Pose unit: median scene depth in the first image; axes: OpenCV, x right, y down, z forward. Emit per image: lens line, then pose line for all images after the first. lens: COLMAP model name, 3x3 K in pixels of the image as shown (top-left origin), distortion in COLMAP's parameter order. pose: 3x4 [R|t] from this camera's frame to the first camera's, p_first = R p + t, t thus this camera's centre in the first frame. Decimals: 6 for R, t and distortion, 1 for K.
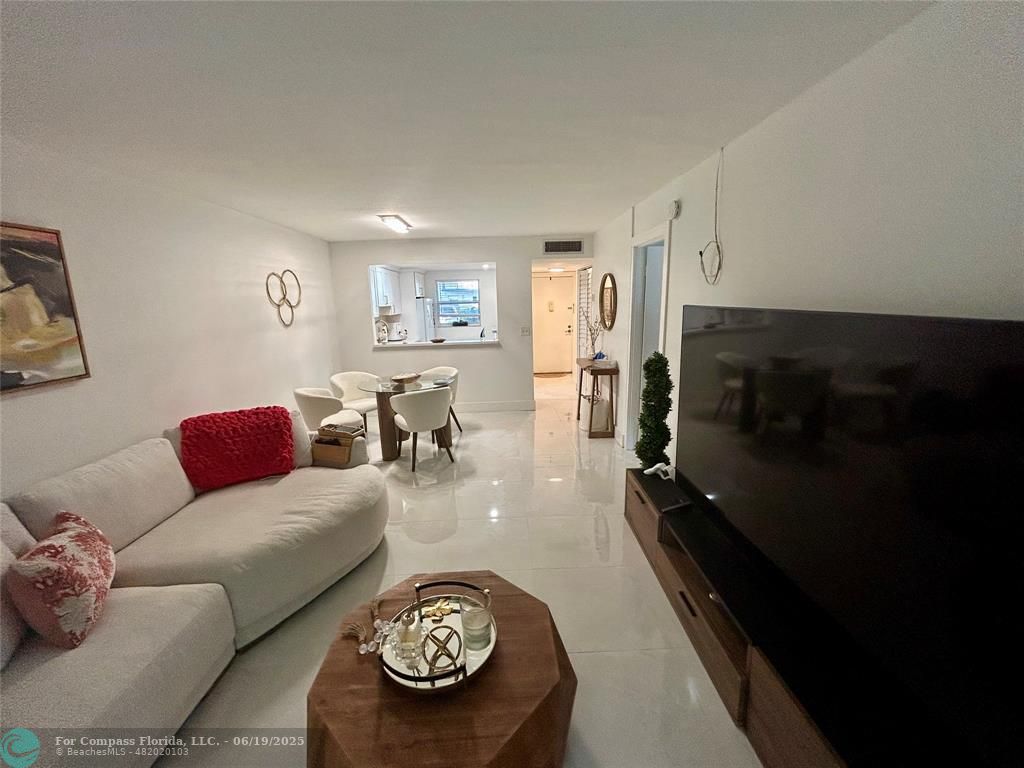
lens RADIAL K [[408.1, 0, 512.0], [0, 408.1, 384.0], [0, 0, 1]] dist [0.002269, 0.000228]
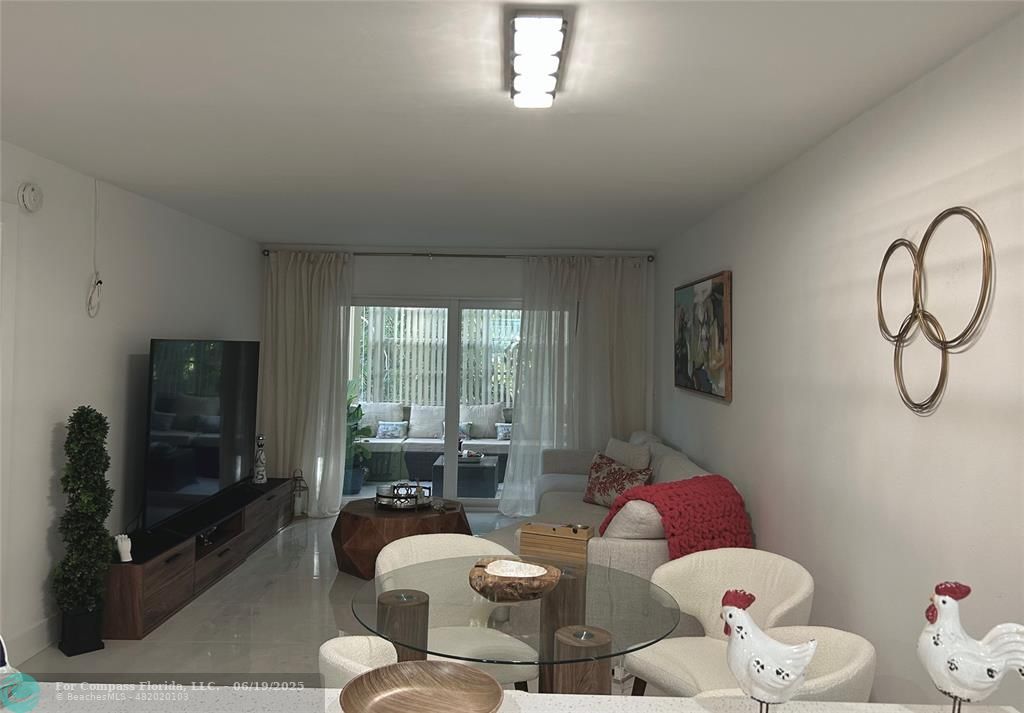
lens RADIAL K [[814.2, 0, 512.5], [0, 814.2, 311.6], [0, 0, 1]] dist [0.182437, -0.312491]
pose [[-0.999442, 0.005384, 0.032980, -0.295553], [0.010841, 0.985794, 0.167607, -0.331515], [-0.031609, 0.167871, -0.985302, 1.677108]]
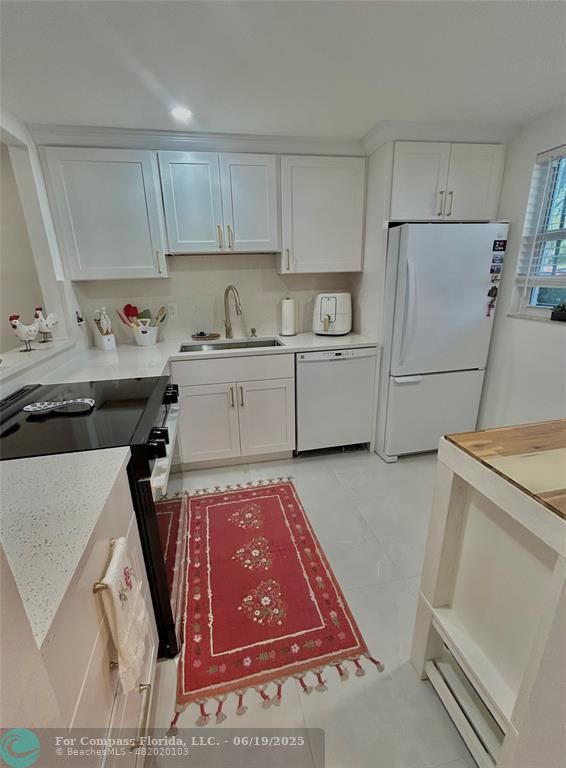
lens RADIAL K [[341.4, 0, 283.0], [0, 341.4, 384.0], [0, 0, 1]] dist [-0.001300, -0.000132]
pose [[0.179292, 0.319485, -0.930475, 0.118664], [-0.173323, 0.941265, 0.289792, -0.292479], [0.968408, 0.109315, 0.224135, 1.653914]]
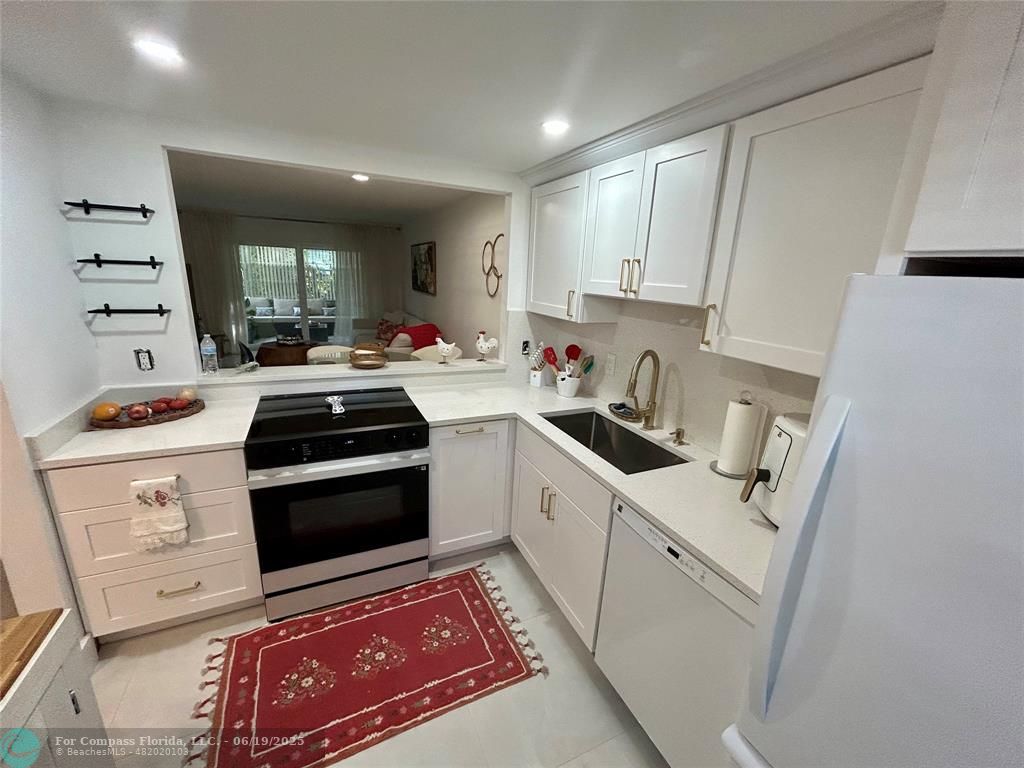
lens RADIAL K [[420.7, 0, 510.5], [0, 420.7, 387.6], [0, 0, 1]] dist [0.002449, 0.000530]
pose [[-0.921198, 0.085735, -0.379530, -0.207420], [-0.102551, 0.887434, 0.449381, -0.424590], [0.375336, 0.452890, -0.808711, 2.025699]]
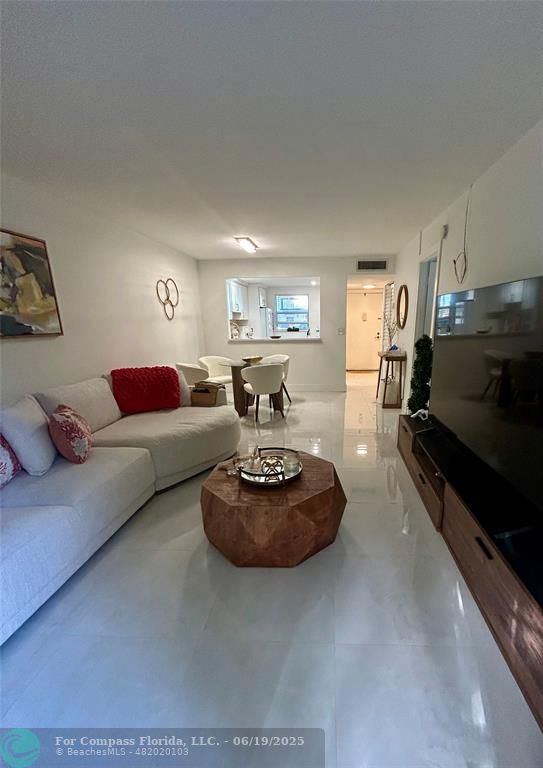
lens RADIAL K [[336.0, 0, 315.4], [0, 336.0, 418.2], [0, 0, 1]] dist [-0.001739, 0.005631]
pose [[0.997589, 0.035987, -0.059333, 0.035509], [-0.031134, 0.996246, 0.080777, 0.094189], [0.062017, -0.078735, 0.994965, -0.162176]]
